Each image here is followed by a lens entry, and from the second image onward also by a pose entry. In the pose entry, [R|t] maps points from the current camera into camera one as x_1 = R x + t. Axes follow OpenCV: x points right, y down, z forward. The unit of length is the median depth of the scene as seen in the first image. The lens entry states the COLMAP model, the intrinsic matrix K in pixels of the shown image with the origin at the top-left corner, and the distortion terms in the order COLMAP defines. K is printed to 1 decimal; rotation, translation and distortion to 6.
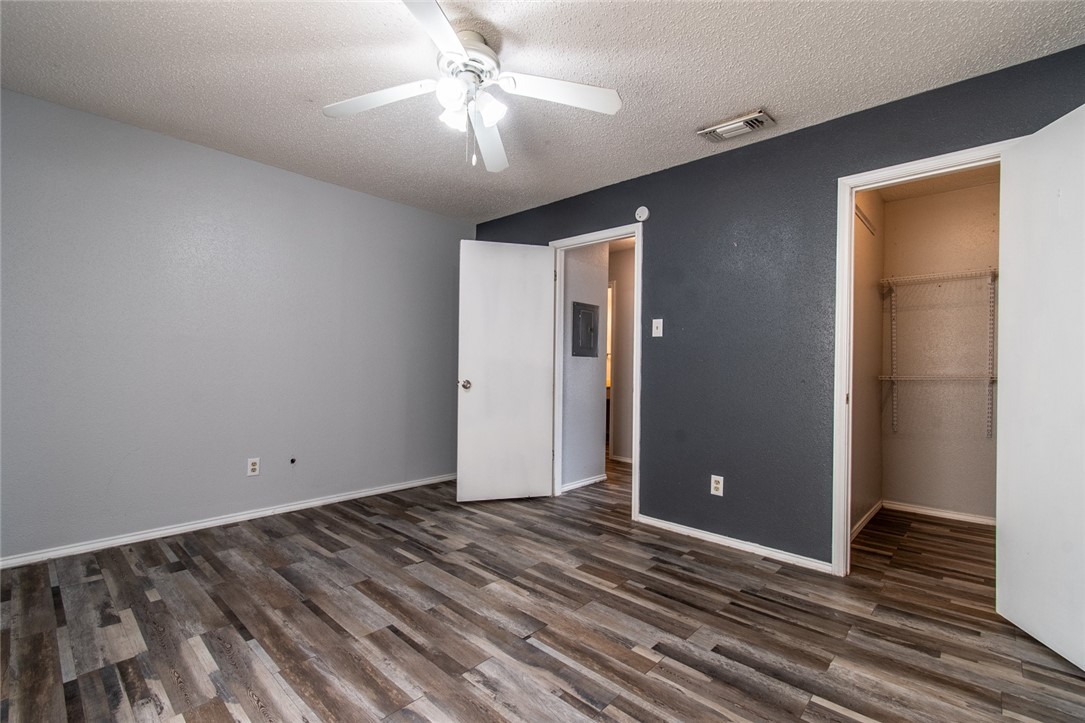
lens RADIAL K [[484.5, 0, 536.6], [0, 484.5, 361.5], [0, 0, 1]] dist [0.003024, -0.000187]
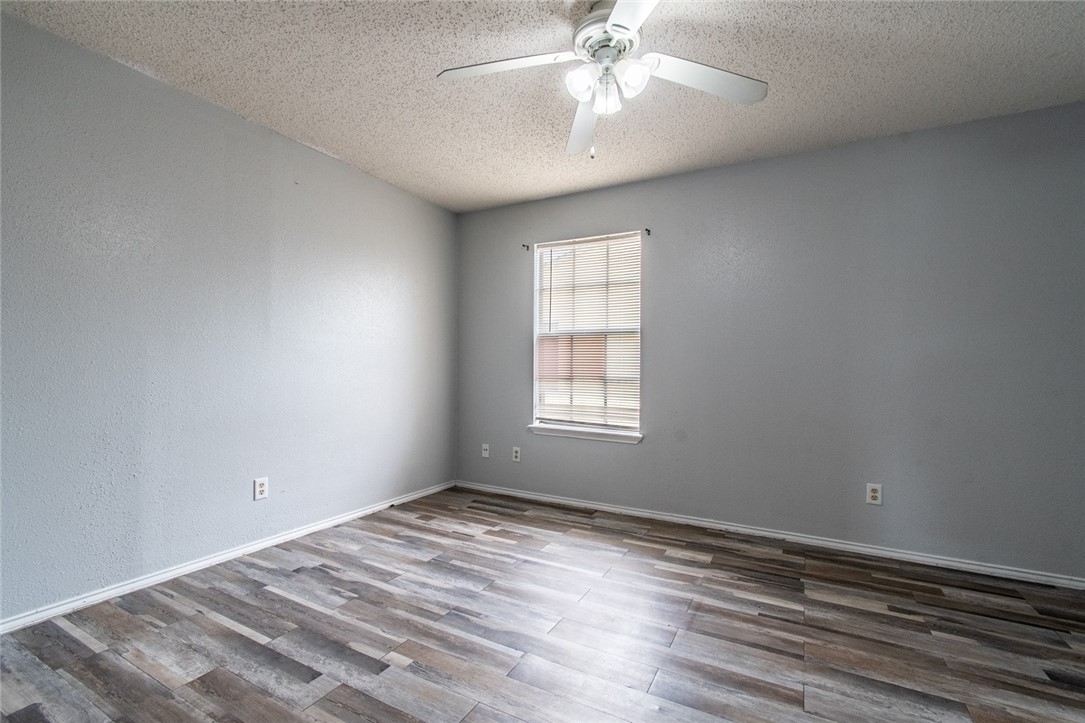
lens RADIAL K [[484.5, 0, 537.8], [0, 484.5, 357.5], [0, 0, 1]] dist [0.003024, -0.000187]
pose [[-0.968311, -0.030448, -0.247886, 0.204546], [-0.023795, 0.999273, -0.029789, 0.018836], [0.248613, -0.022947, -0.968331, 1.923268]]
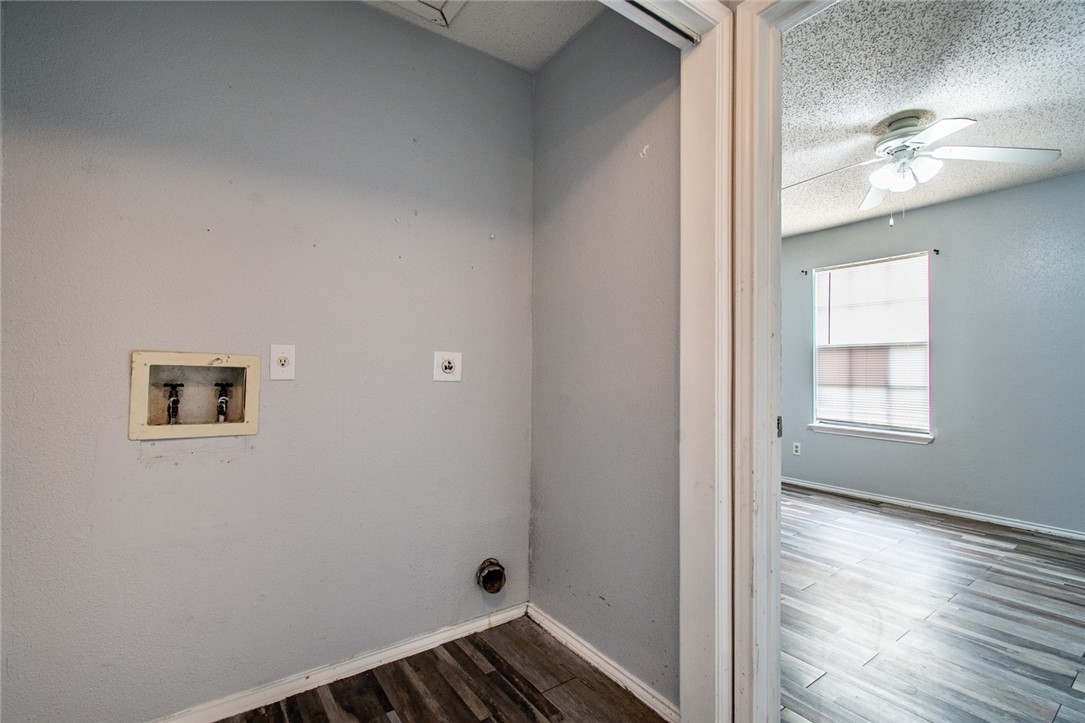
lens RADIAL K [[484.5, 0, 538.3], [0, 484.5, 359.3], [0, 0, 1]] dist [0.003024, -0.000187]
pose [[-0.979508, -0.022261, 0.200170, 0.563539], [-0.028509, 0.999190, -0.028383, 0.030039], [-0.199376, -0.033508, -0.979350, 2.546819]]
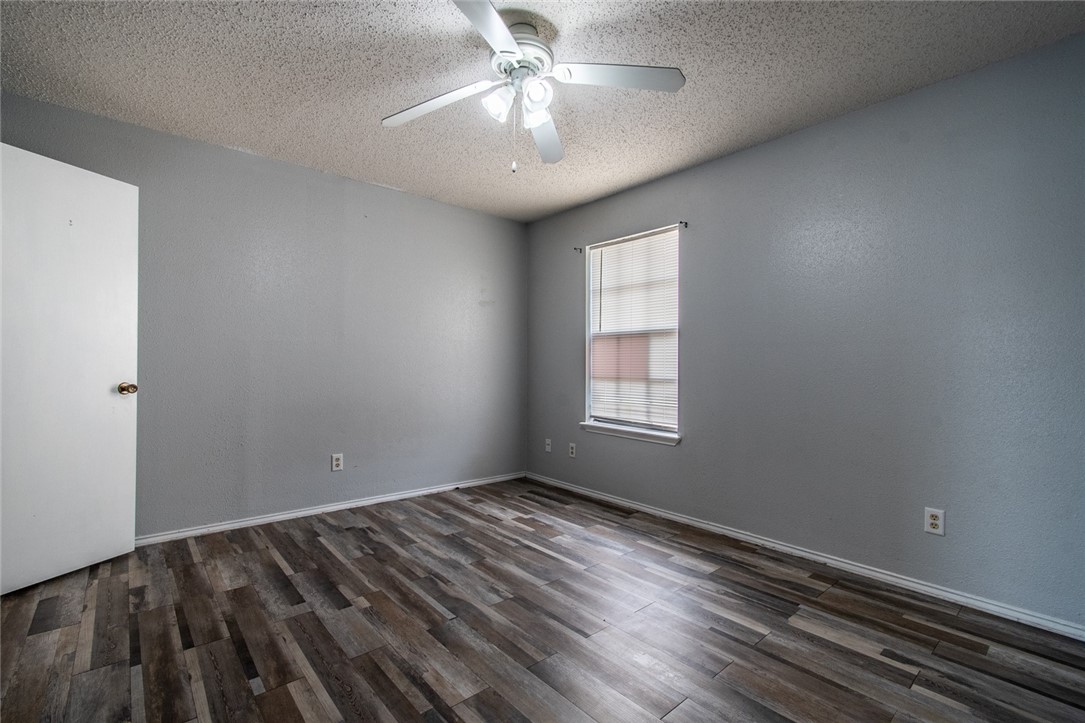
lens RADIAL K [[484.5, 0, 536.4], [0, 484.5, 357.6], [0, 0, 1]] dist [0.003024, -0.000187]
pose [[-0.993633, -0.022676, 0.110360, -0.304471], [-0.025168, 0.999458, -0.021235, 0.011255], [-0.109818, -0.023877, -0.993665, 2.049125]]
